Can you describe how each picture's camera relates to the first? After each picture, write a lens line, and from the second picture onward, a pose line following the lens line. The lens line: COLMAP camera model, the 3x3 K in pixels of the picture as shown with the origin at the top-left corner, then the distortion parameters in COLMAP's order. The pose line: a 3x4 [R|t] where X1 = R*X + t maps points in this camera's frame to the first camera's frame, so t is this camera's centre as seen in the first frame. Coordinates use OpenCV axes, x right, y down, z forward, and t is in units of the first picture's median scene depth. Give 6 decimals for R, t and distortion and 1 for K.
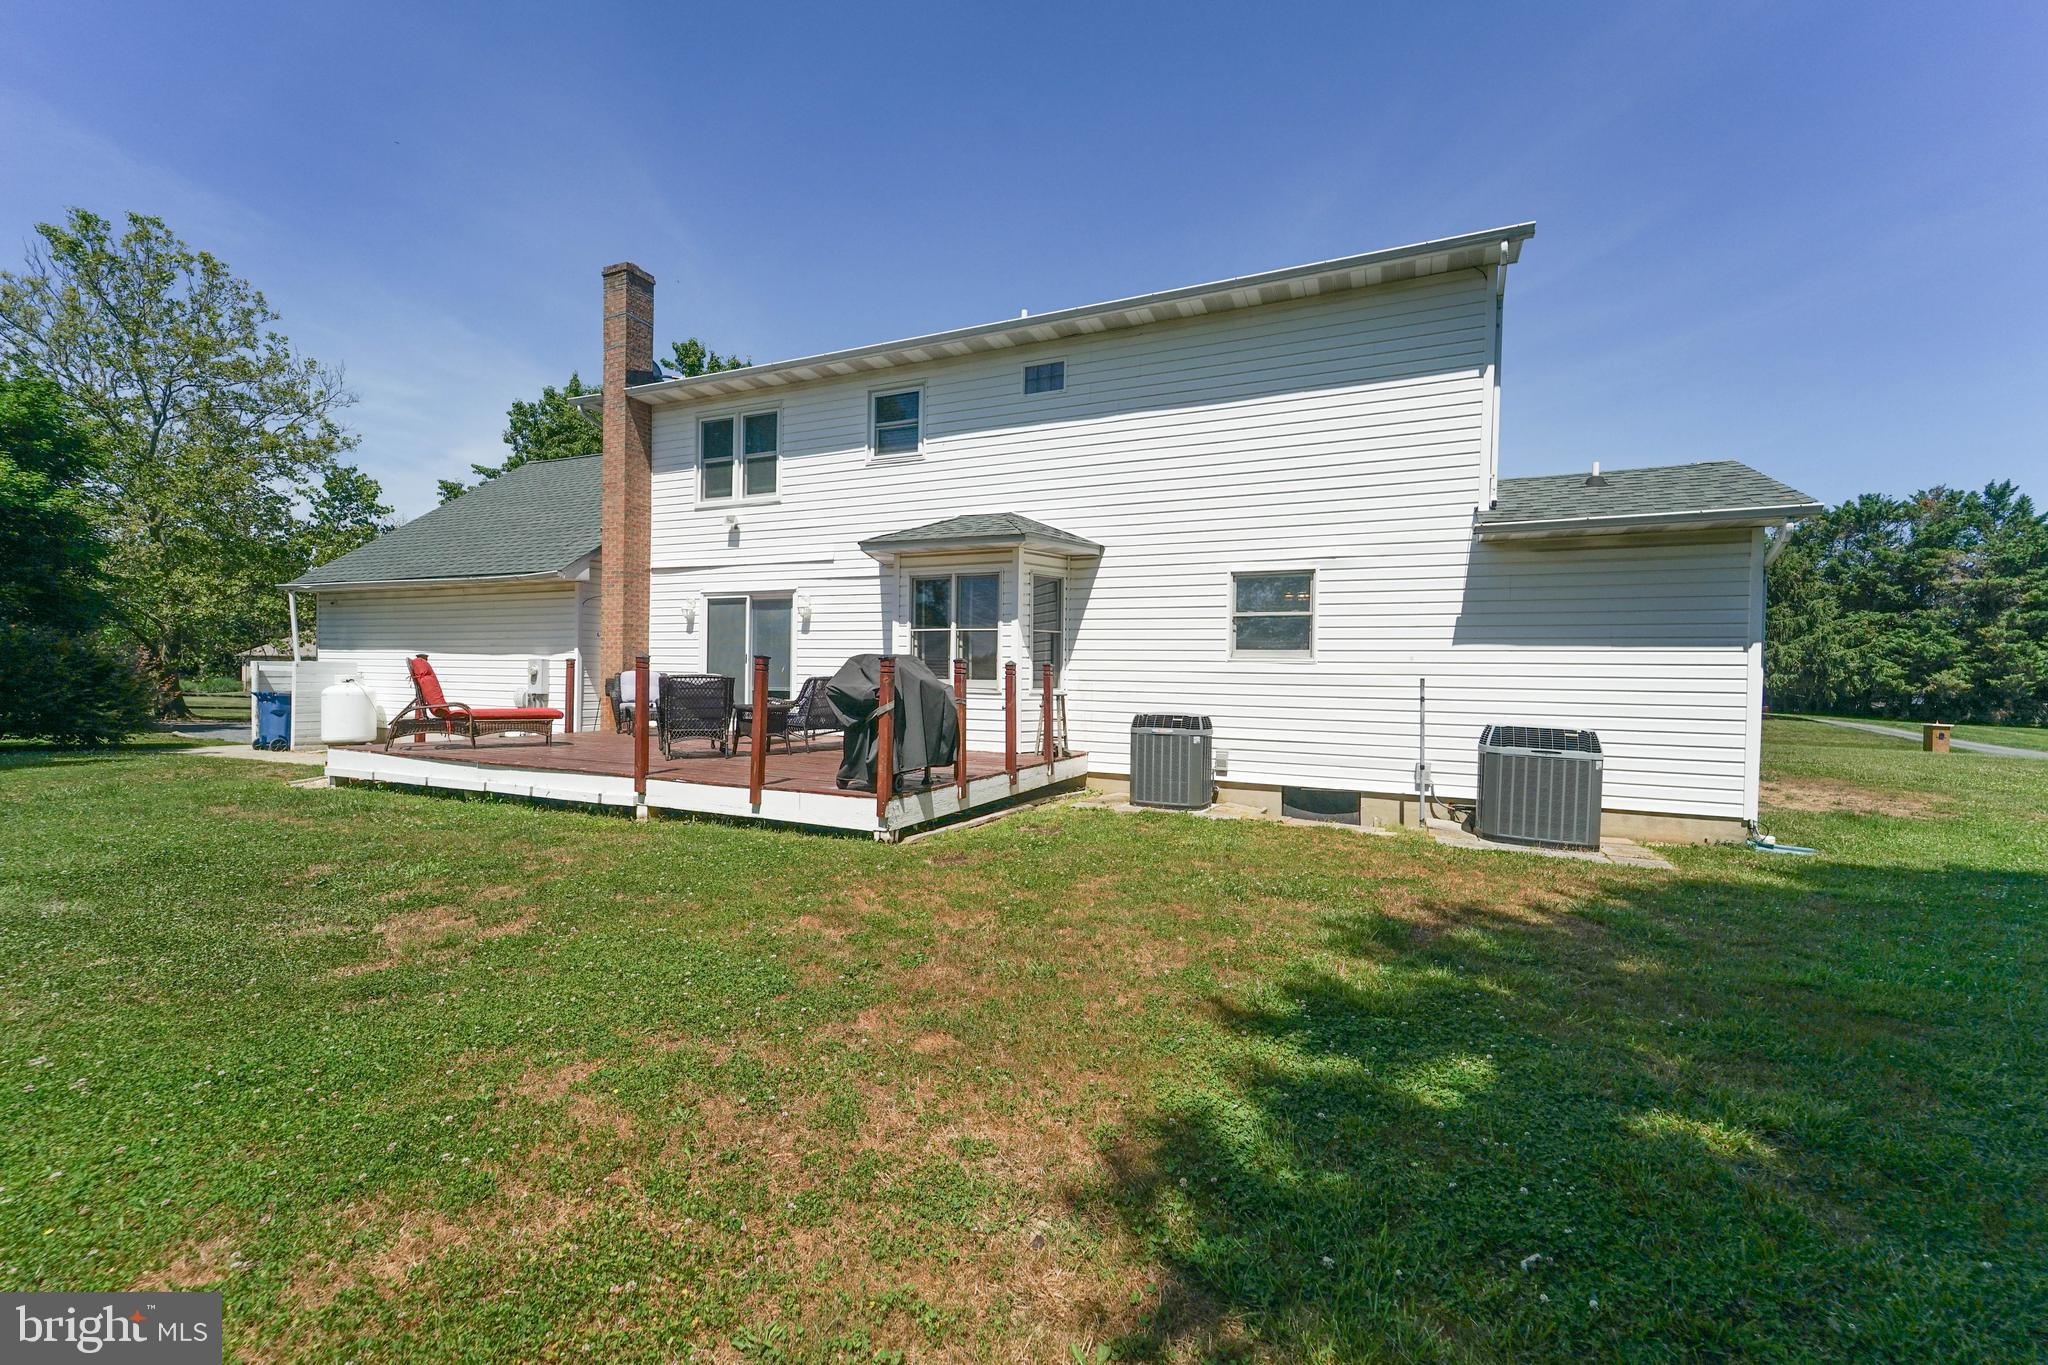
lens RADIAL K [[831.5, 0, 1027.9], [0, 831.5, 631.1], [0, 0, 1]] dist [0.016688, 0.000010]
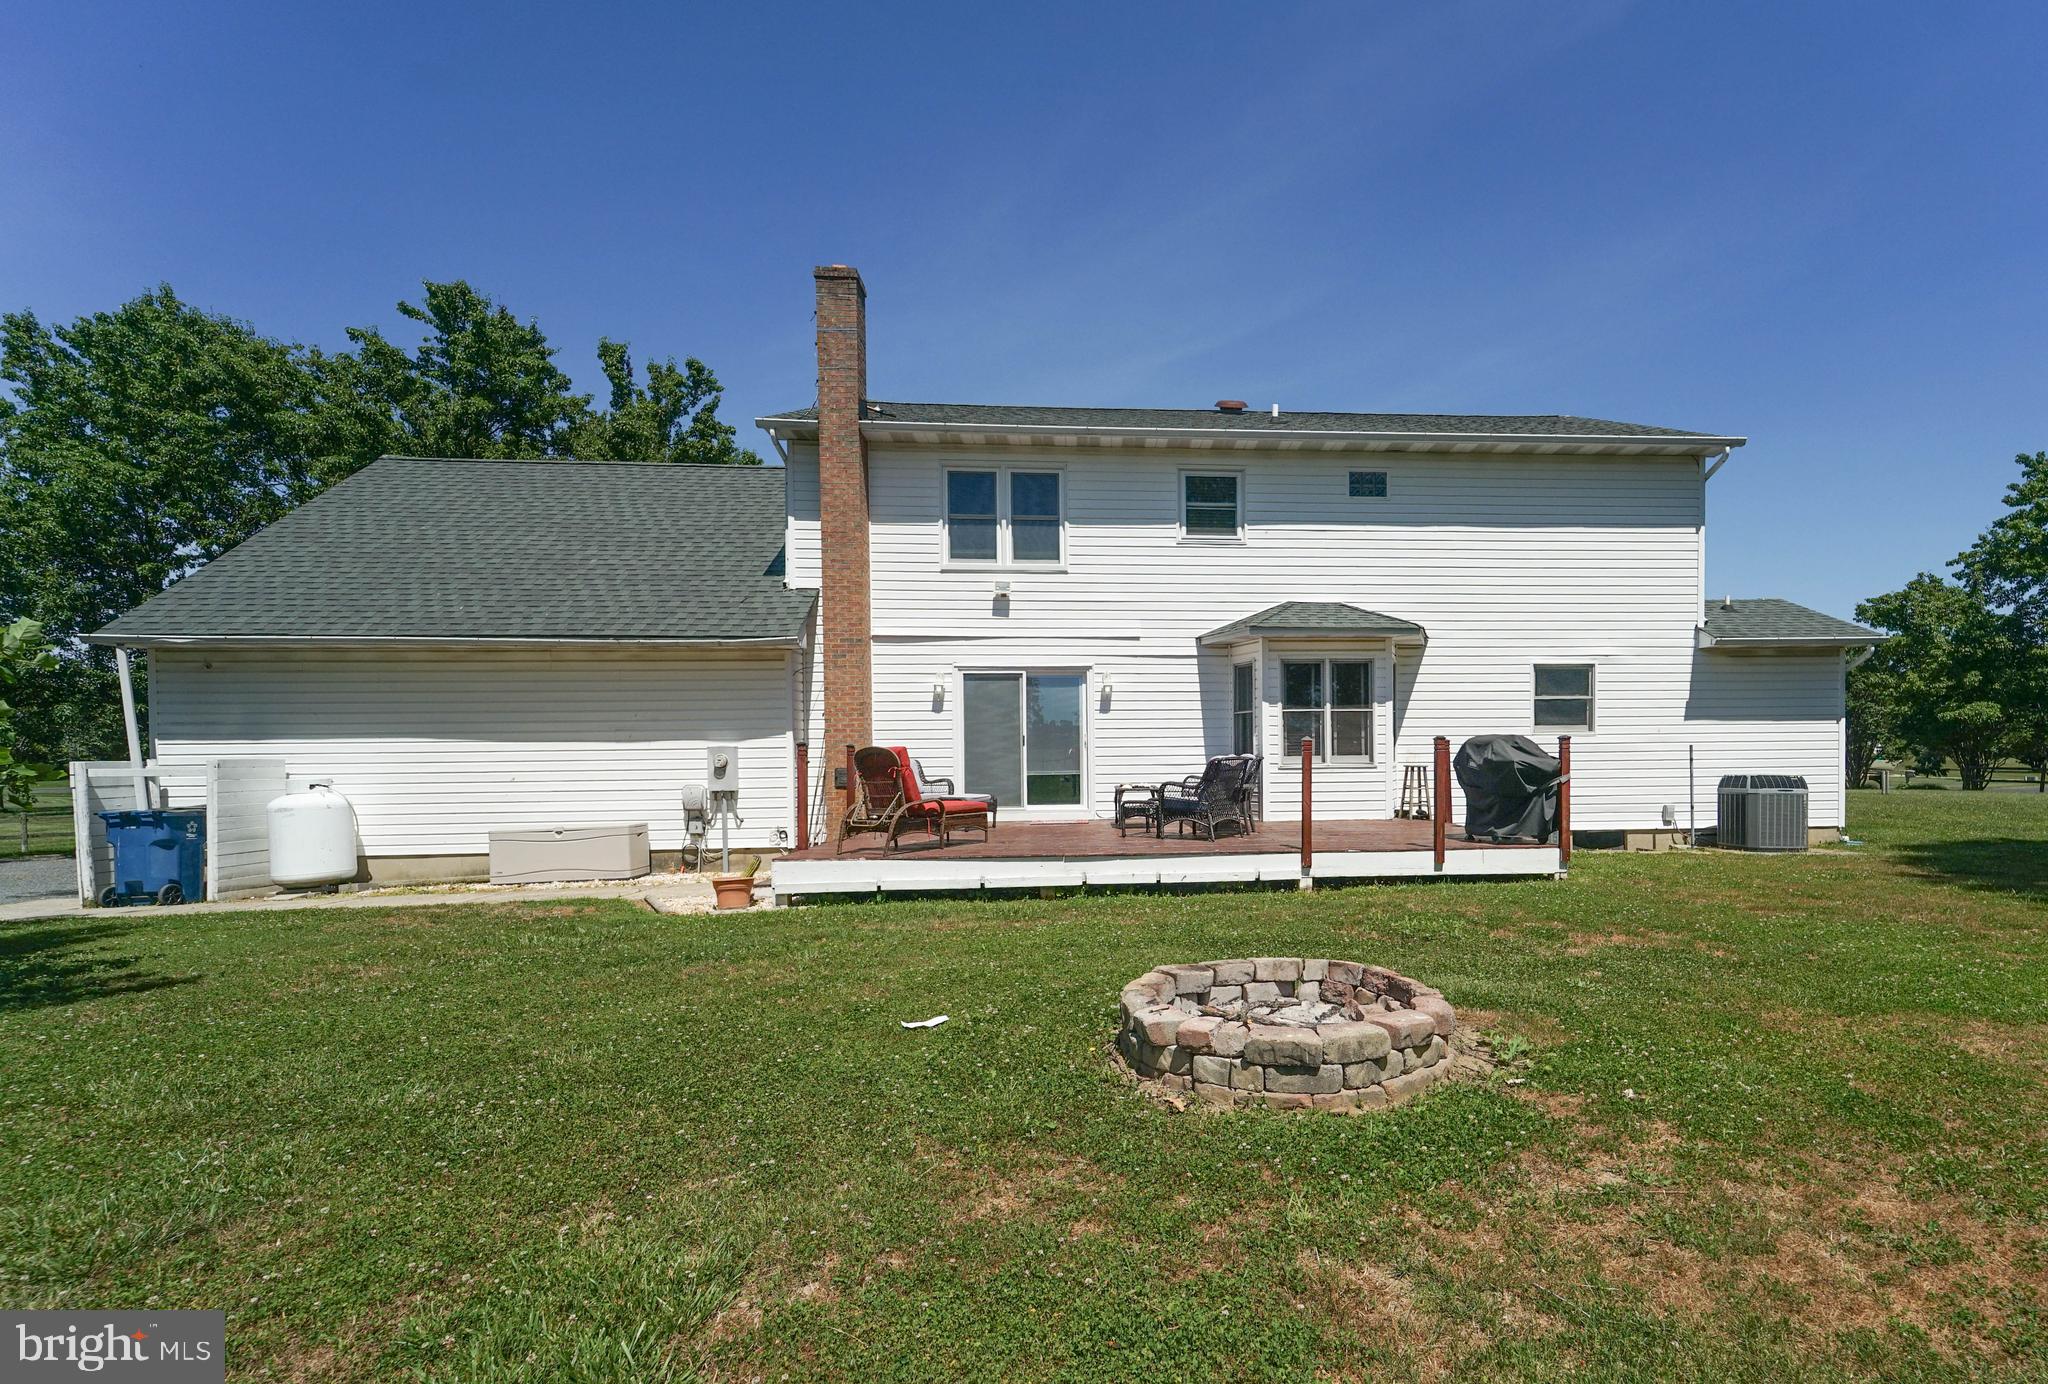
lens RADIAL K [[1061.7, 0, 1024.1], [0, 1061.7, 694.5], [0, 0, 1]] dist [0.020041, 0.000940]
pose [[0.865213, 0.001919, 0.501401, -1.095799], [-0.002212, 0.999998, -0.000010, -0.020494], [-0.501400, -0.001101, 0.865215, -0.005451]]
